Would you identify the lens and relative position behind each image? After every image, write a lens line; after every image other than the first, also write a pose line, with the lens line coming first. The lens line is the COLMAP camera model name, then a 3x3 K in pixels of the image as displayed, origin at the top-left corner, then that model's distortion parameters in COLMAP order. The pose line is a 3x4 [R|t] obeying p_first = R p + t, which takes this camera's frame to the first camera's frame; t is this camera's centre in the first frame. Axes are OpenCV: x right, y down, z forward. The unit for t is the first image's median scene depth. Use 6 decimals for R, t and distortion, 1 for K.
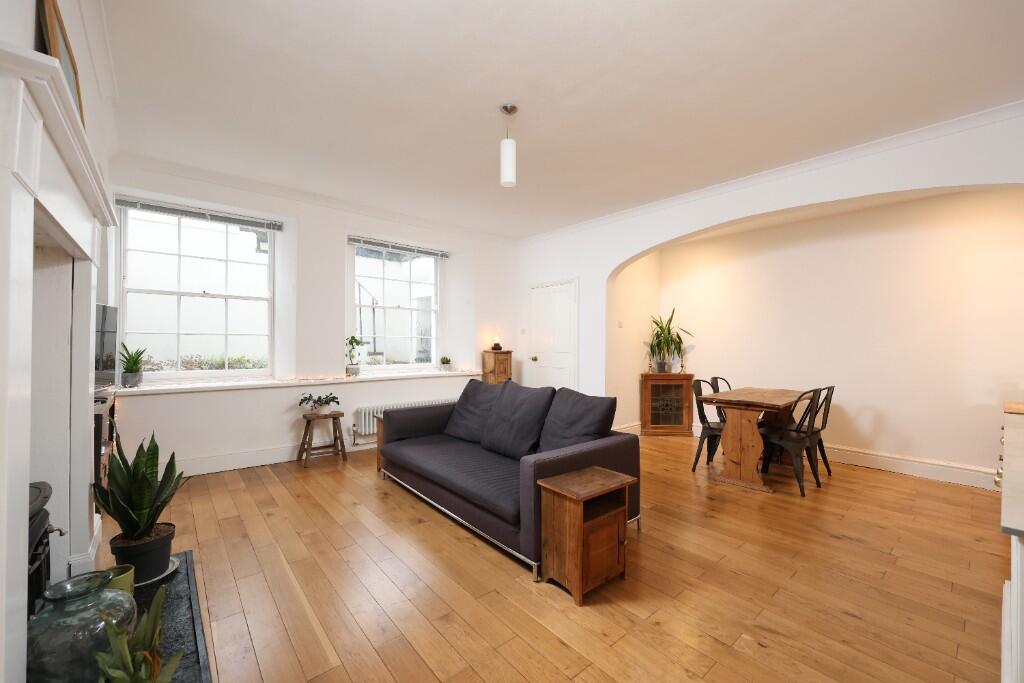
lens RADIAL K [[418.3, 0, 510.5], [0, 418.3, 342.3], [0, 0, 1]] dist [0.002176, 0.000284]
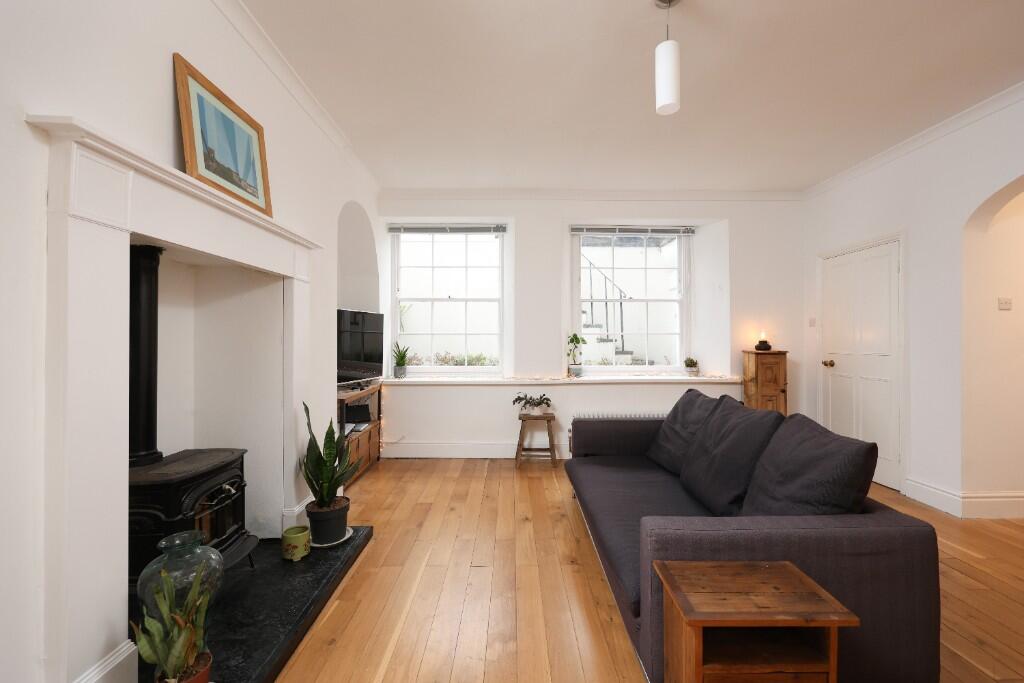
lens RADIAL K [[446.6, 0, 510.8], [0, 446.6, 339.8], [0, 0, 1]] dist [-0.003469, 0.001366]
pose [[0.770938, -0.006714, -0.636875, 0.158875], [0.006847, 0.999974, -0.002253, -0.000350], [0.636873, -0.002623, 0.770964, 0.169433]]
